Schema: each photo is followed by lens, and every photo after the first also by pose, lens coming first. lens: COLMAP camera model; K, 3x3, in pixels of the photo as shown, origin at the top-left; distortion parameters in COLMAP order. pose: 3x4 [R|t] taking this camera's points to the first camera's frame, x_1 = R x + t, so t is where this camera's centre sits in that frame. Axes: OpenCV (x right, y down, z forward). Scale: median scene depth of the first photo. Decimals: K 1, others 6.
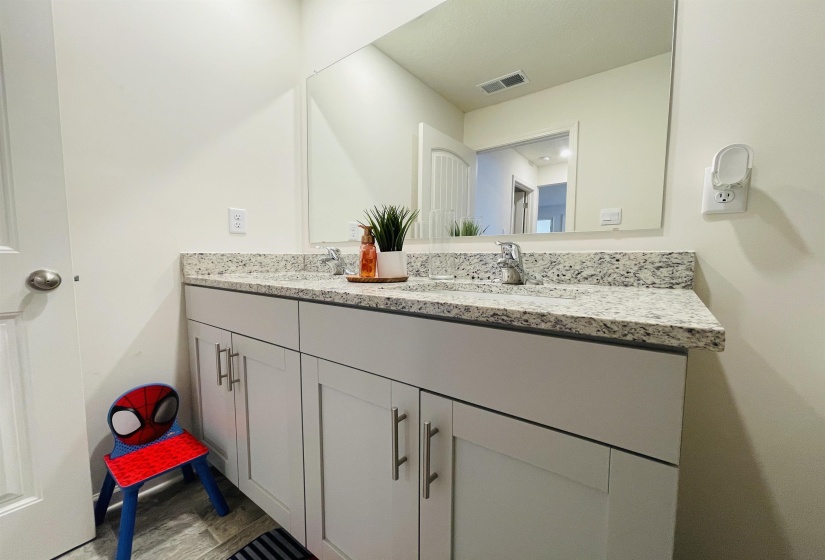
lens RADIAL K [[329.7, 0, 411.7], [0, 329.7, 279.6], [0, 0, 1]] dist [0.001576, 0.000034]
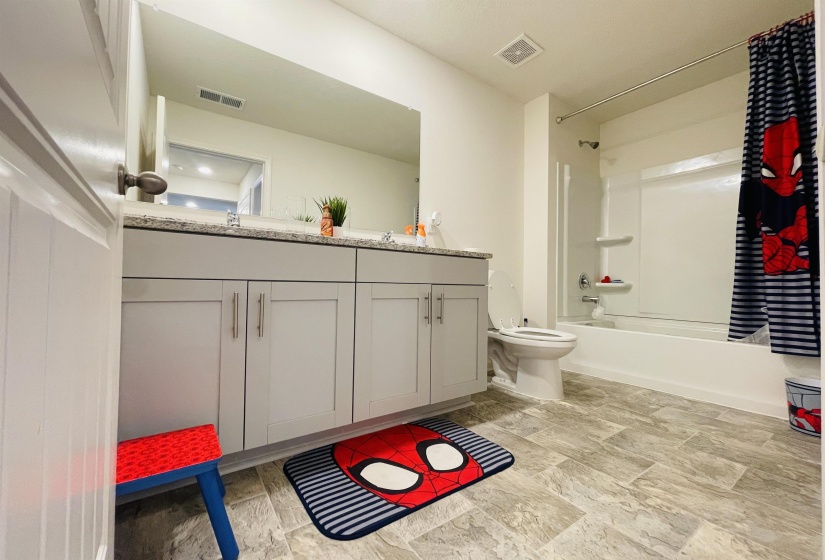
lens RADIAL K [[329.7, 0, 412.5], [0, 329.7, 284.3], [0, 0, 1]] dist [0.001576, 0.000034]
pose [[0.280167, 0.014363, 0.959844, -1.759643], [0.058885, 0.997748, -0.032118, 0.298719], [-0.958144, 0.065519, 0.278690, 0.337182]]
